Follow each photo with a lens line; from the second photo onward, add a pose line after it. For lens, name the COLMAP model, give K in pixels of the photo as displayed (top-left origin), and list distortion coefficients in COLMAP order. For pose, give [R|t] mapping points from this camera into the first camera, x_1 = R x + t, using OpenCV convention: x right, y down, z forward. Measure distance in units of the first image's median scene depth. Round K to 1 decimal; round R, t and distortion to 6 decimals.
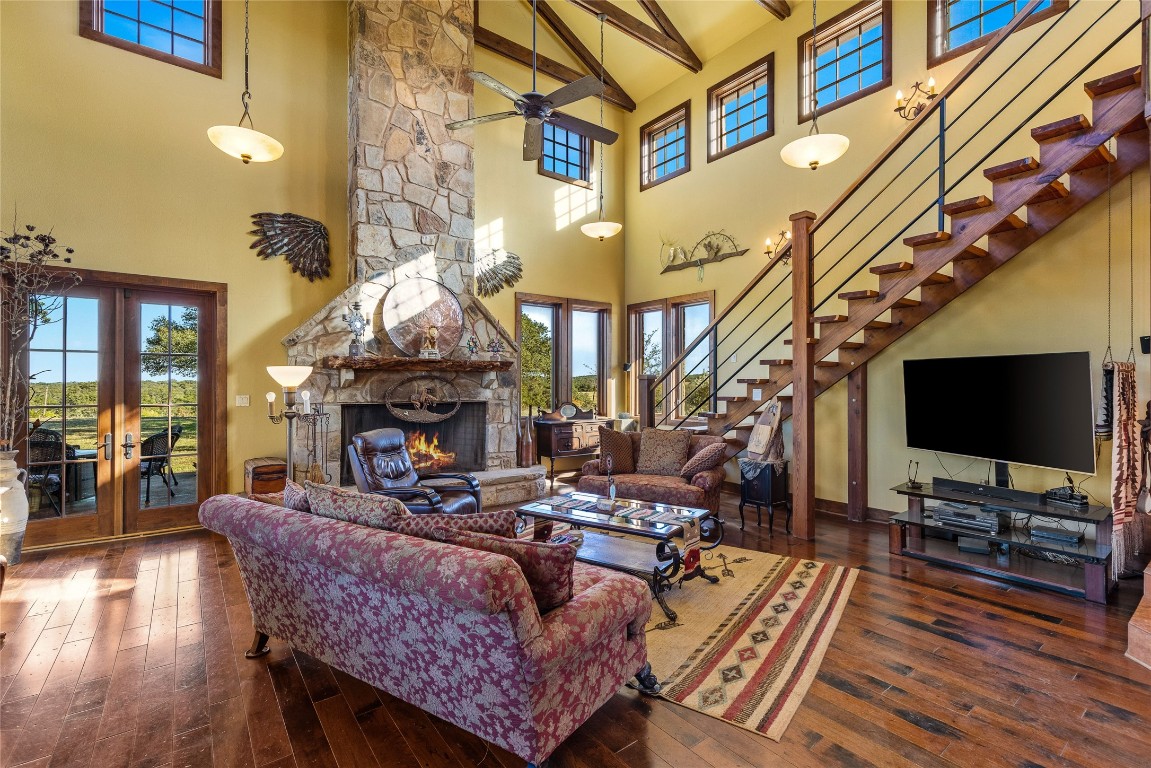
lens RADIAL K [[513.7, 0, 575.1], [0, 513.7, 382.8], [0, 0, 1]] dist [0.008864, -0.000591]
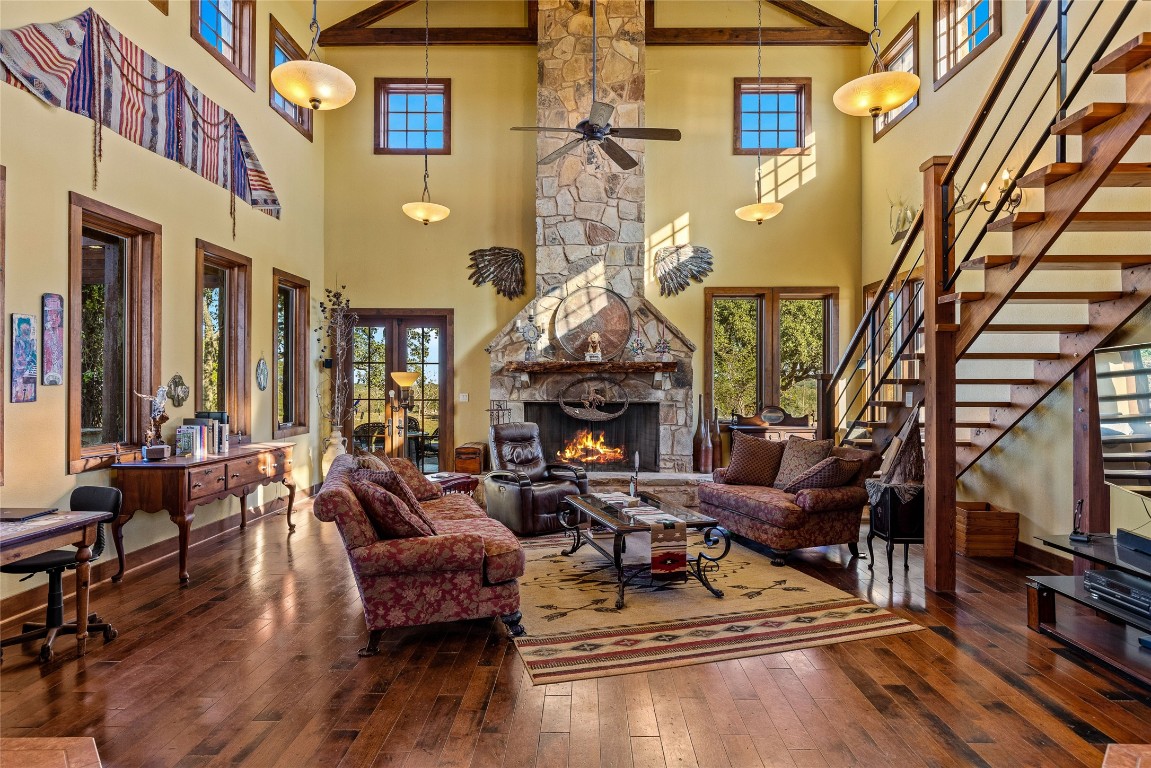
lens RADIAL K [[596.2, 0, 577.0], [0, 596.2, 382.8], [0, 0, 1]] dist [0.004068, 0.000153]
pose [[0.791566, -0.001094, -0.611083, 0.464315], [0.000558, 0.999999, -0.001067, -0.000659], [0.611084, 0.000503, 0.791566, -0.011685]]
